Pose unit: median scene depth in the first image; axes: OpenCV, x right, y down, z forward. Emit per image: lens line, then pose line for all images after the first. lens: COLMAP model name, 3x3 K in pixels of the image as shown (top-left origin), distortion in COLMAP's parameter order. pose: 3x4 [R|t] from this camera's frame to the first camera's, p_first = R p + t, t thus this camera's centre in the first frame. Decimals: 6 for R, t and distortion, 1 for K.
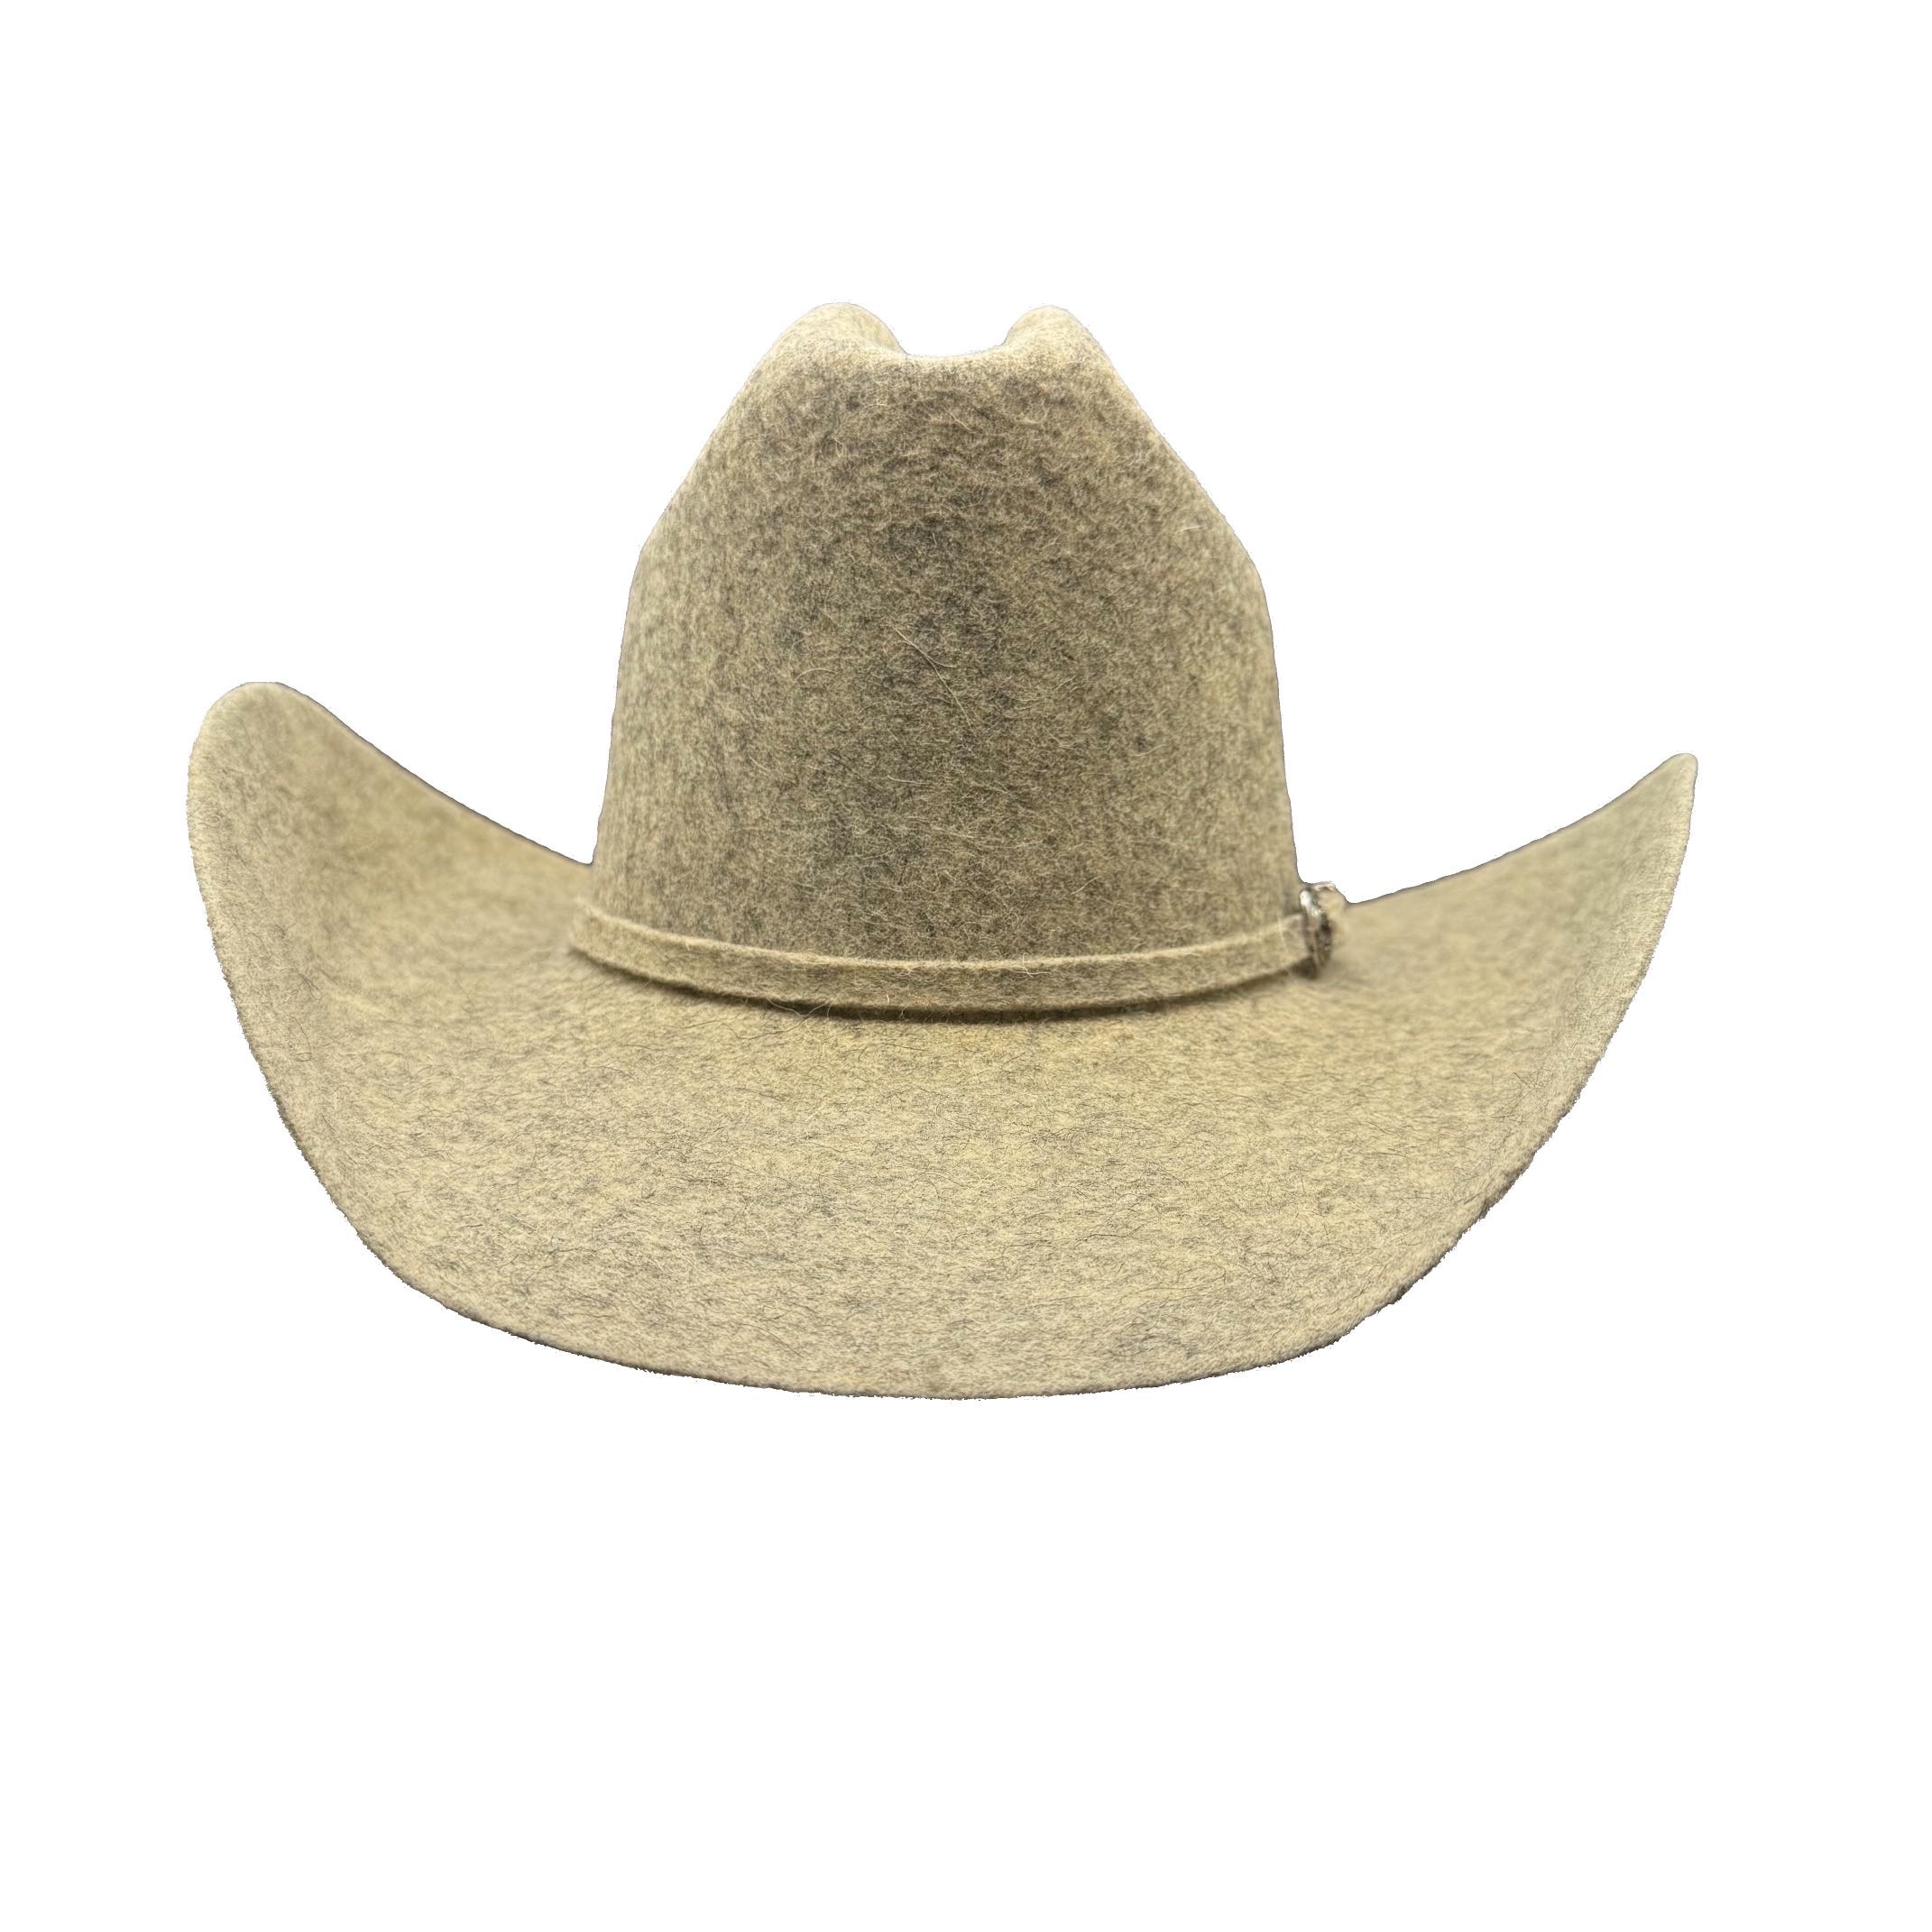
lens RADIAL K [[1897.1, 0, 964.7], [0, 1897.1, 955.1], [0, 0, 1]] dist [0.188422, -0.508419]
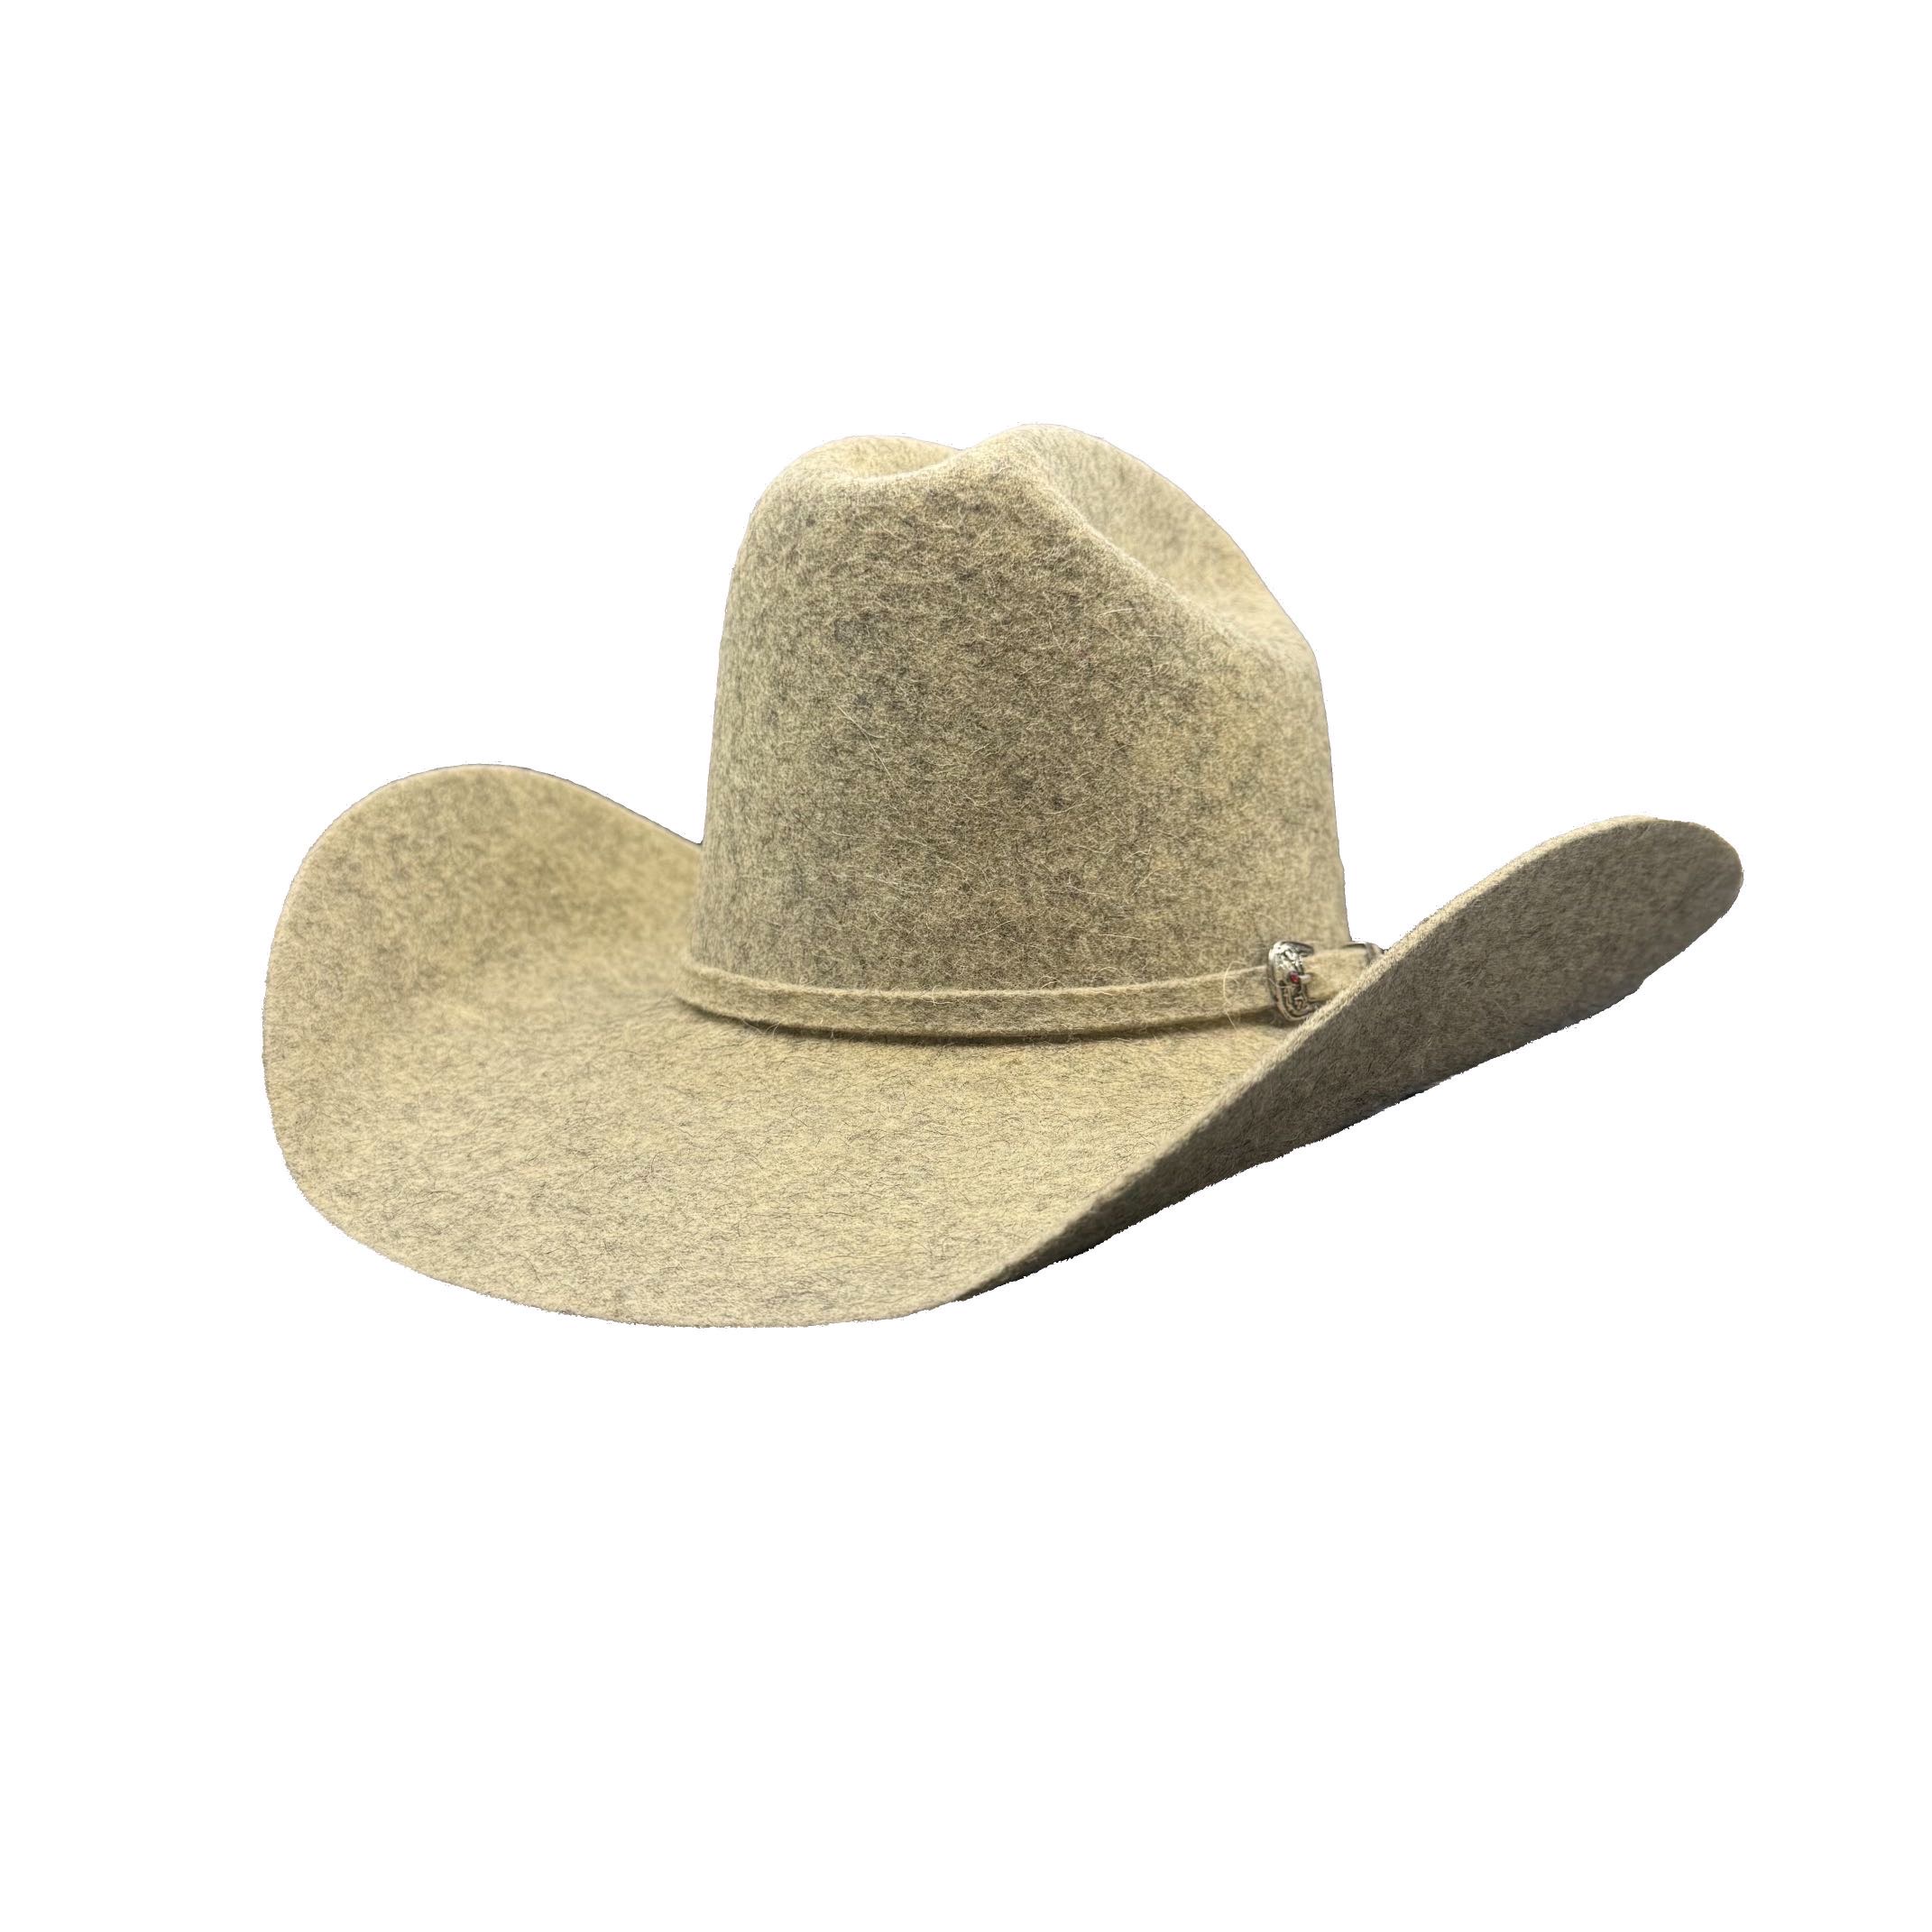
lens RADIAL K [[1897.1, 0, 964.7], [0, 1897.1, 955.1], [0, 0, 1]] dist [0.188422, -0.508419]
pose [[0.927075, 0.022244, -0.374216, 0.473157], [-0.041864, 0.998137, -0.044381, 0.030682], [0.372532, 0.056811, 0.926279, -0.051216]]
